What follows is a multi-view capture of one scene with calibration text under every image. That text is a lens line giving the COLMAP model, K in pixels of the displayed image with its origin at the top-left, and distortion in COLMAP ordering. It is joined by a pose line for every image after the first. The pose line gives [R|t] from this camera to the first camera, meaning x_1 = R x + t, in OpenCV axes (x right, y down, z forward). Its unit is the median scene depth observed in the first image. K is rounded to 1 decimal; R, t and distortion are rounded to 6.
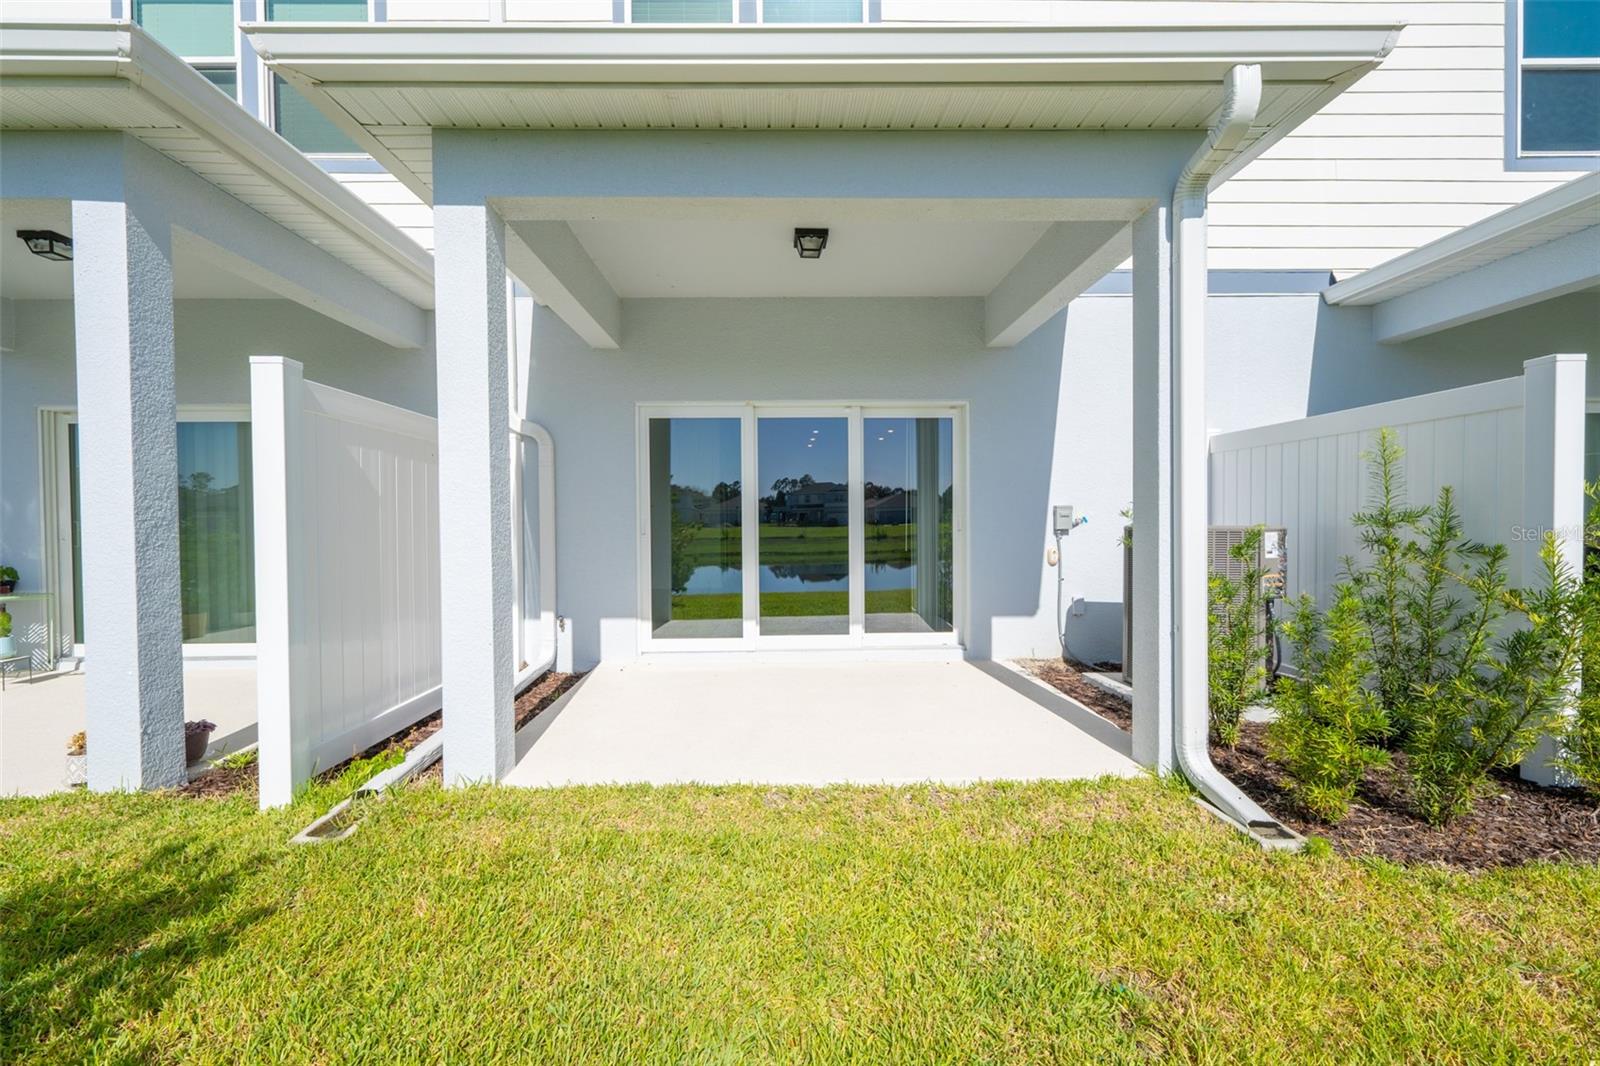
lens RADIAL K [[677.4, 0, 791.4], [0, 677.4, 530.0], [0, 0, 1]] dist [0.004881, -0.000023]
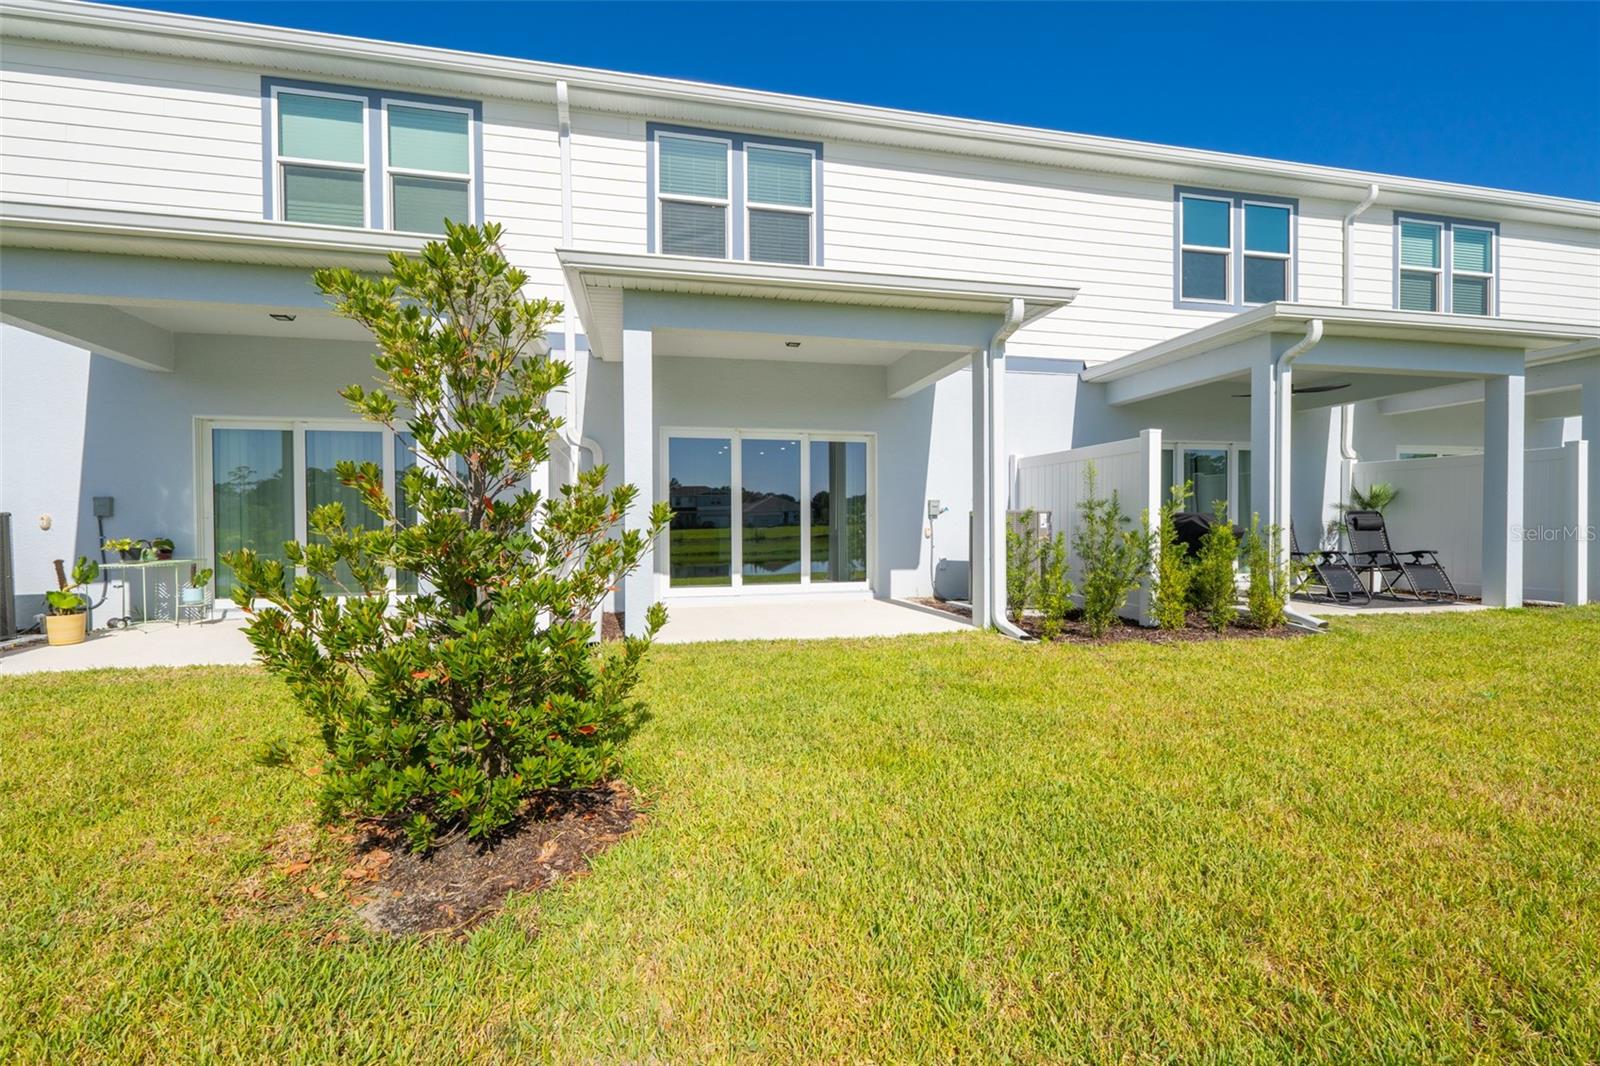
lens RADIAL K [[677.4, 0, 791.4], [0, 677.4, 530.0], [0, 0, 1]] dist [0.004881, -0.000023]
pose [[0.980773, 0.001987, 0.195144, -0.240627], [-0.000584, 0.999974, -0.007246, 0.046409], [-0.195153, 0.006992, 0.980748, -0.502009]]
